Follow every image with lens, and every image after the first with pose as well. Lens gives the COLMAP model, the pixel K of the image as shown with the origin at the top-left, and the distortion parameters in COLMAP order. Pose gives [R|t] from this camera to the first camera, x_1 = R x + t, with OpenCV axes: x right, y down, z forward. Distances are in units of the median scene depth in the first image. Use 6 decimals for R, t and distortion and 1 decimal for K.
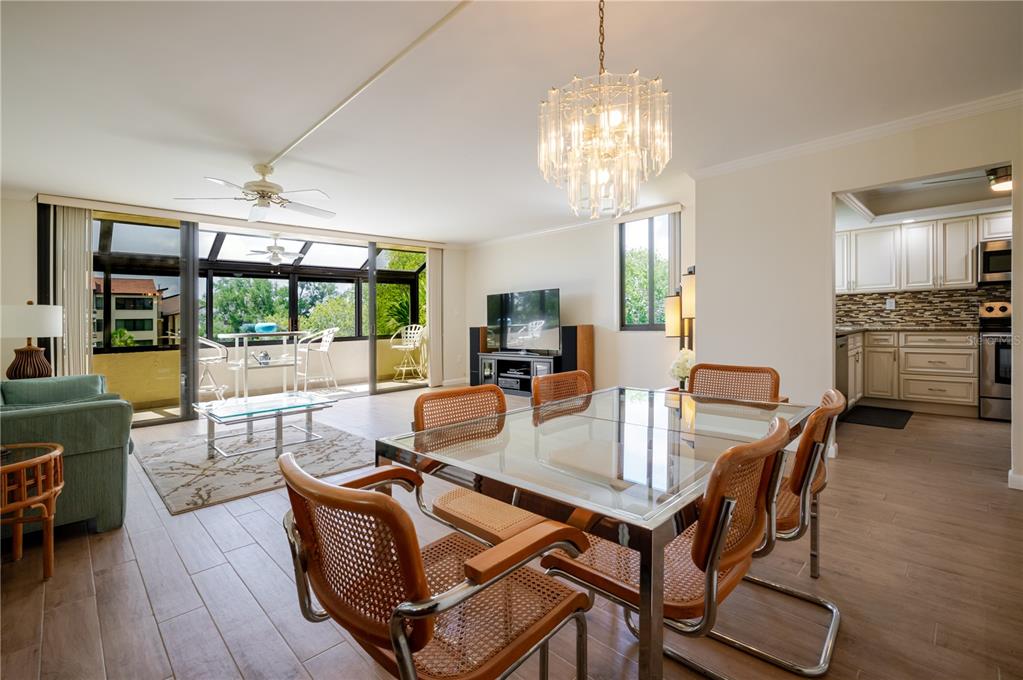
lens RADIAL K [[455.9, 0, 504.6], [0, 455.9, 330.3], [0, 0, 1]] dist [-0.001717, -0.000221]
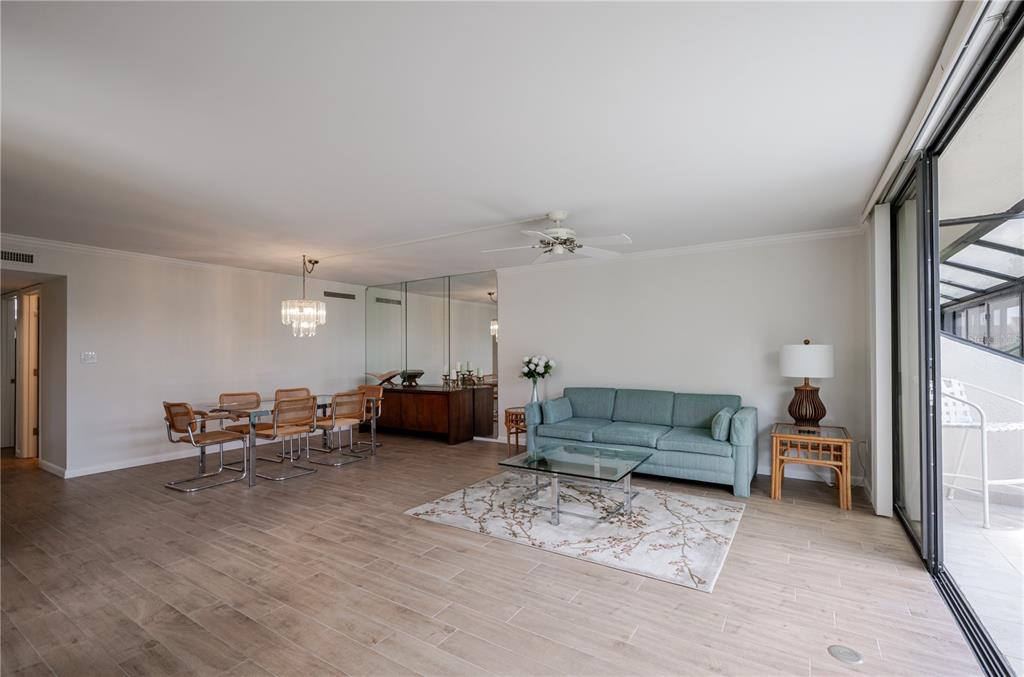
lens RADIAL K [[446.5, 0, 520.9], [0, 446.5, 352.9], [0, 0, 1]] dist [-0.000357, 0.000304]
pose [[-0.967987, 0.027323, -0.249508, -0.146354], [0.021642, 0.999441, 0.025483, -0.055114], [0.250065, 0.019268, -0.968037, 1.326670]]
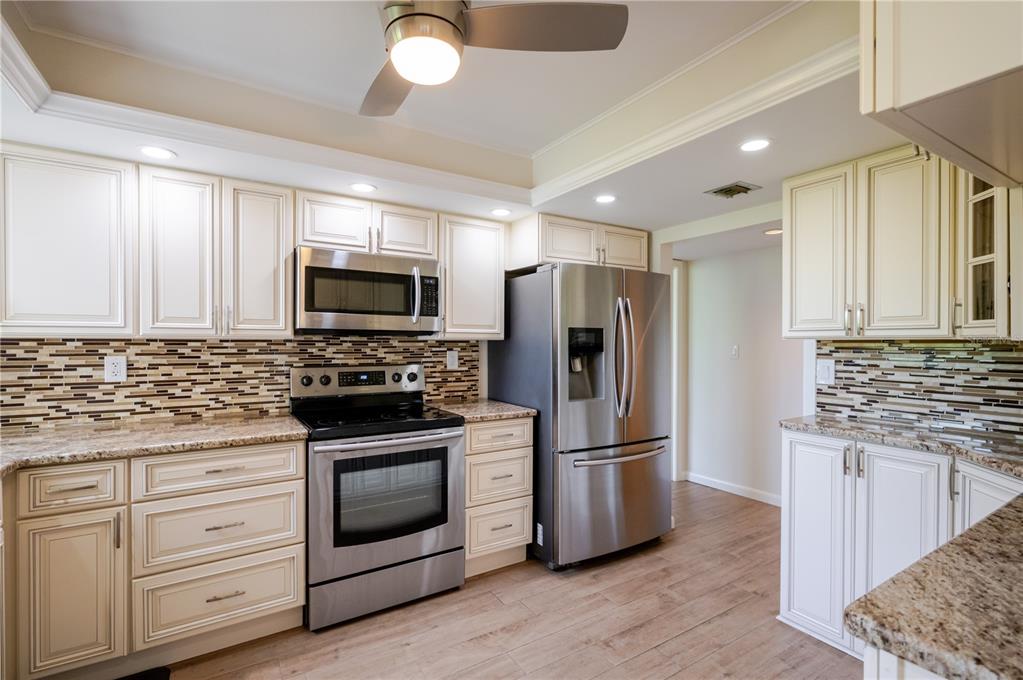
lens RADIAL K [[470.9, 0, 531.1], [0, 470.9, 344.2], [0, 0, 1]] dist [-0.002408, 0.000078]
pose [[0.182321, 0.018016, 0.983074, 0.508356], [0.016359, 0.999638, -0.021354, -0.063502], [-0.983103, 0.019975, 0.181960, 0.565967]]
